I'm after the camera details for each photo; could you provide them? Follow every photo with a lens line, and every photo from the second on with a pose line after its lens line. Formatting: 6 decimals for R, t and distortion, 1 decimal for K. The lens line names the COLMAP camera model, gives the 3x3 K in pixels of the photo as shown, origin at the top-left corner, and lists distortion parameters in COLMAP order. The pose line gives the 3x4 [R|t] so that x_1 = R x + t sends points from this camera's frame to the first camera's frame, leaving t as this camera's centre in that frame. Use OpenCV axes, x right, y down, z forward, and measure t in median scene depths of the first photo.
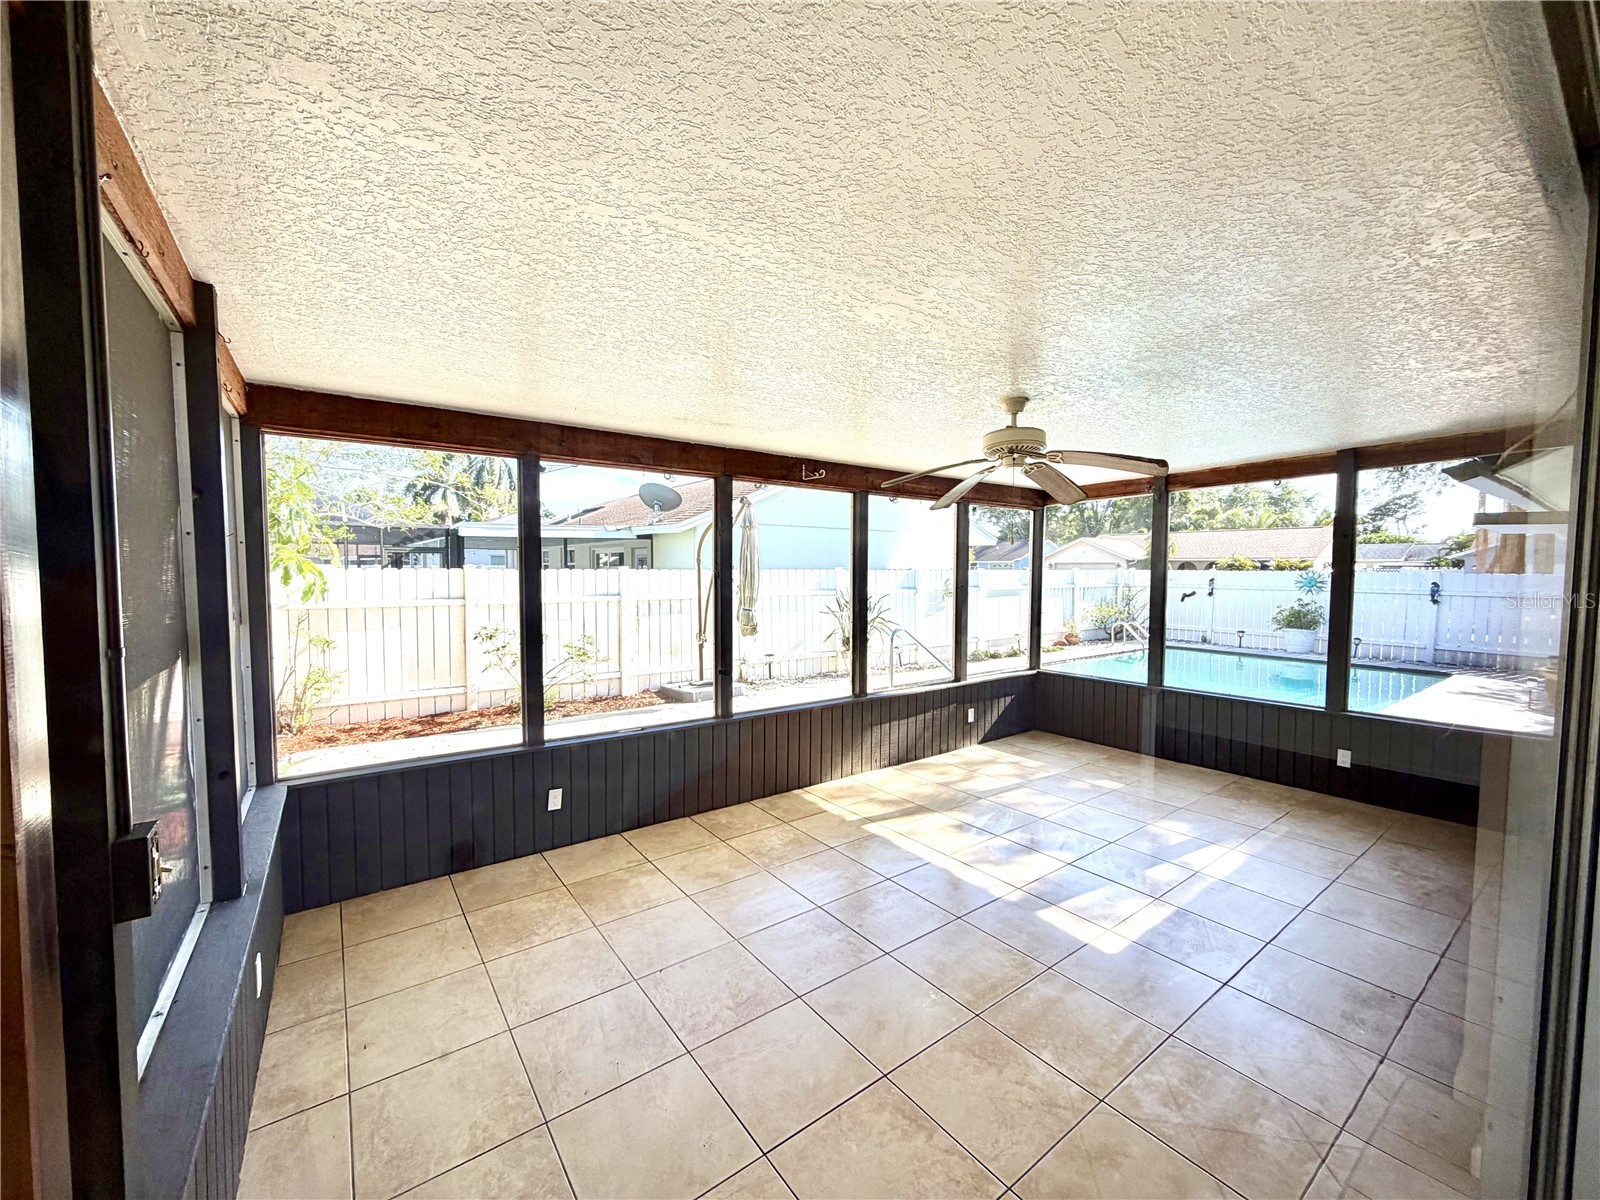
lens RADIAL K [[638.5, 0, 795.4], [0, 638.5, 598.9], [0, 0, 1]] dist [0.002235, 0.000176]
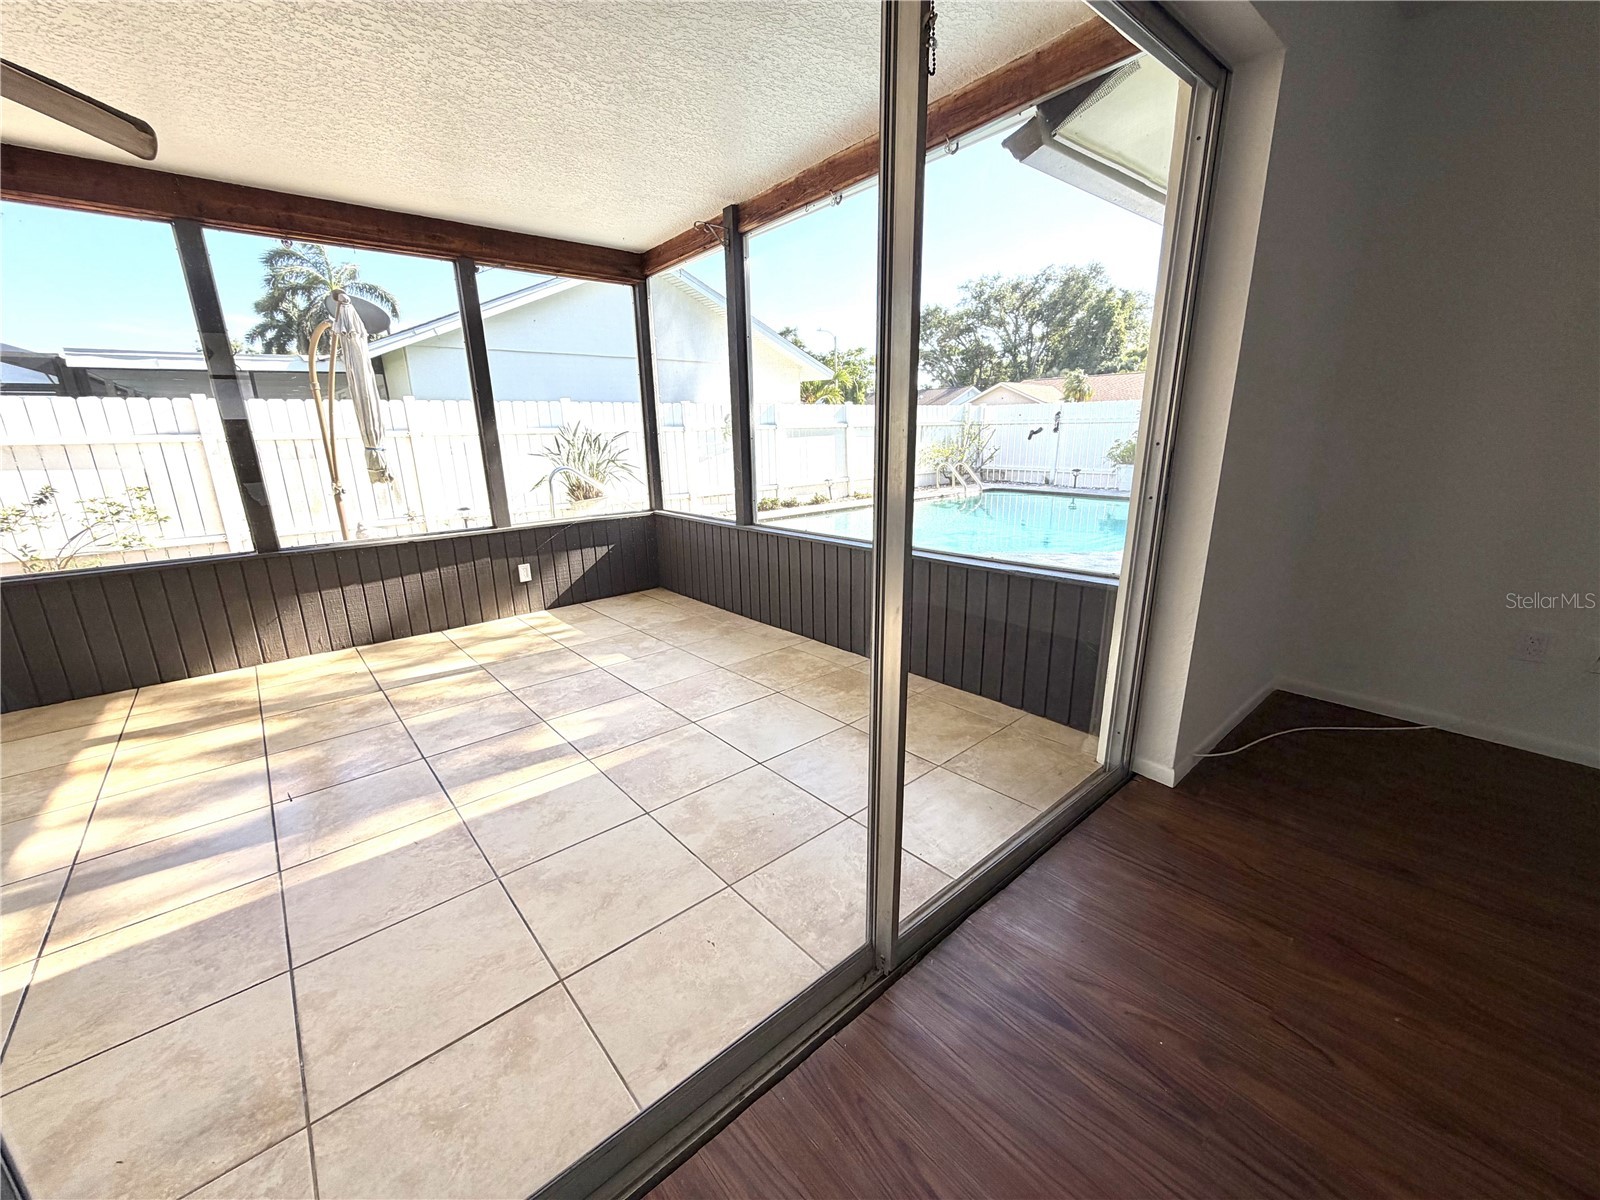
lens RADIAL K [[638.5, 0, 795.4], [0, 638.5, 598.9], [0, 0, 1]] dist [0.002235, 0.000176]
pose [[0.996931, -0.041012, 0.066677, 0.598328], [0.025868, 0.976520, 0.213869, 0.066747], [-0.073883, -0.211487, 0.974584, 0.266282]]
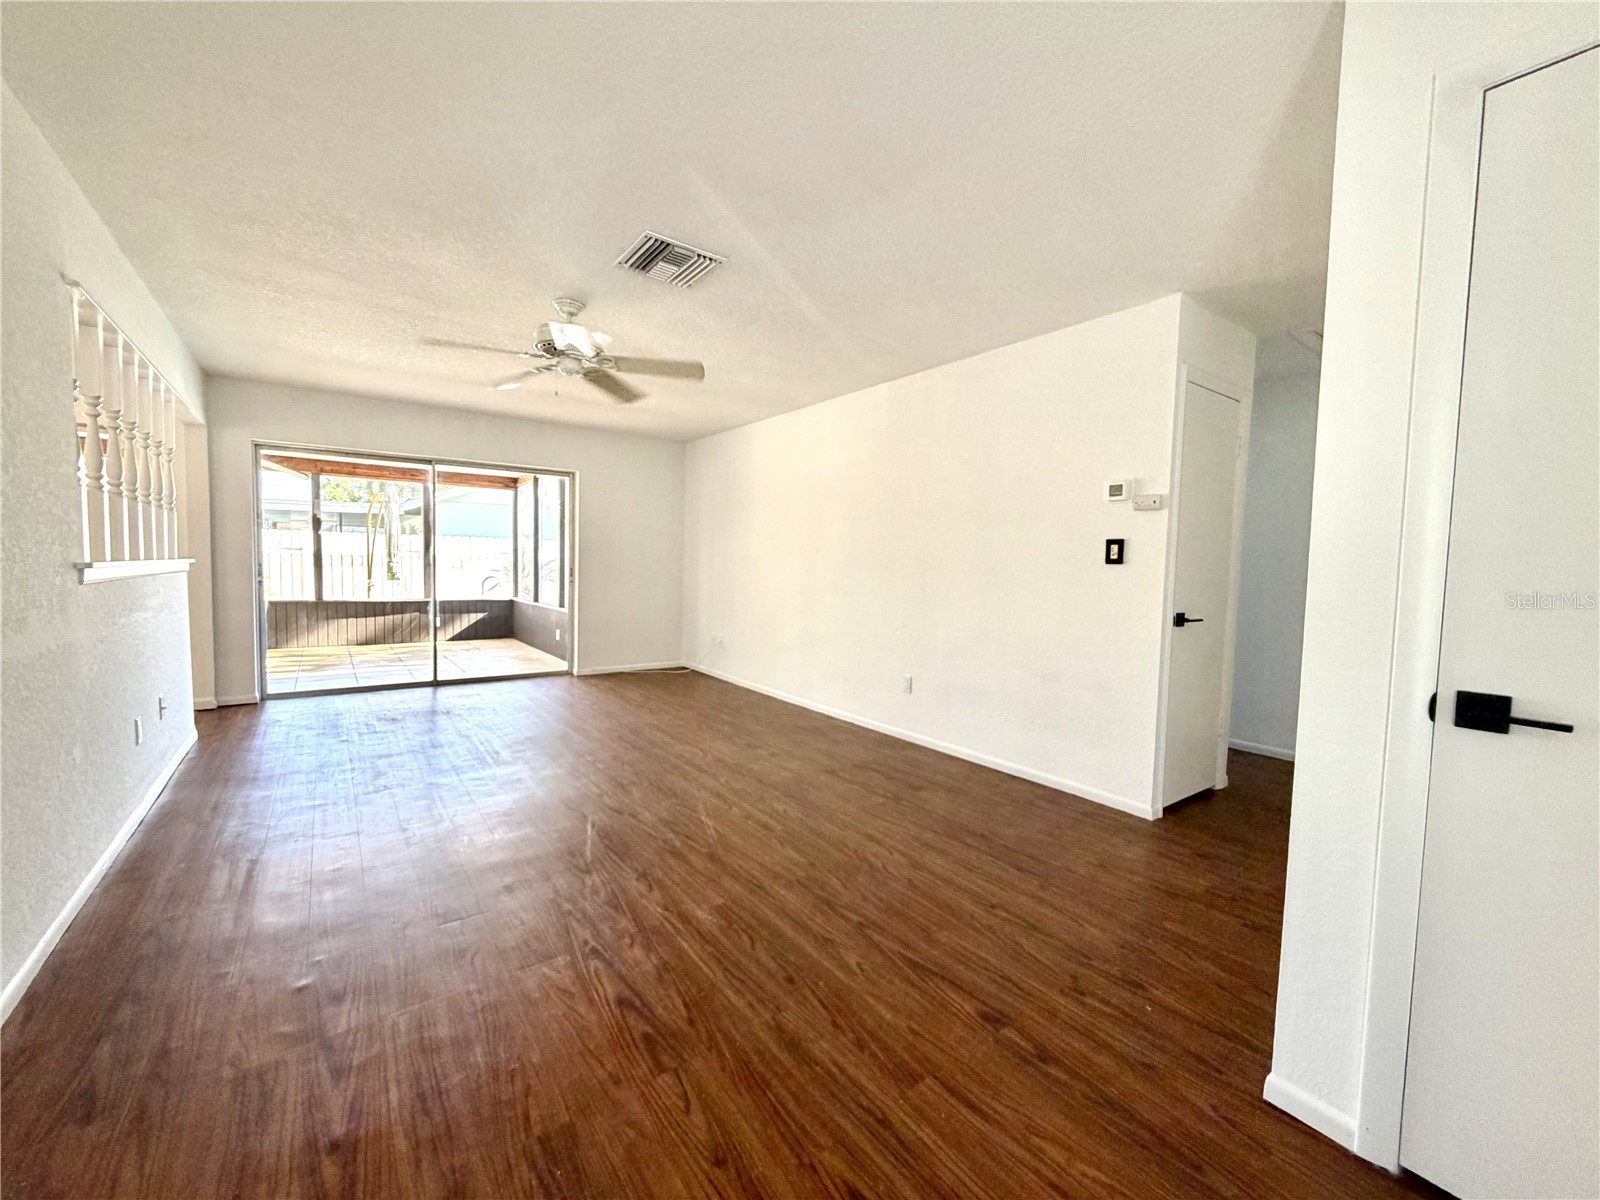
lens RADIAL K [[653.8, 0, 800.0], [0, 653.8, 600.0], [0, 0, 1]] dist [0.001634, 0.000116]
pose [[0.999779, 0.019365, -0.008157, 1.285605], [-0.019298, 0.999780, 0.008213, 0.110917], [0.008314, -0.008054, 0.999933, -0.624473]]
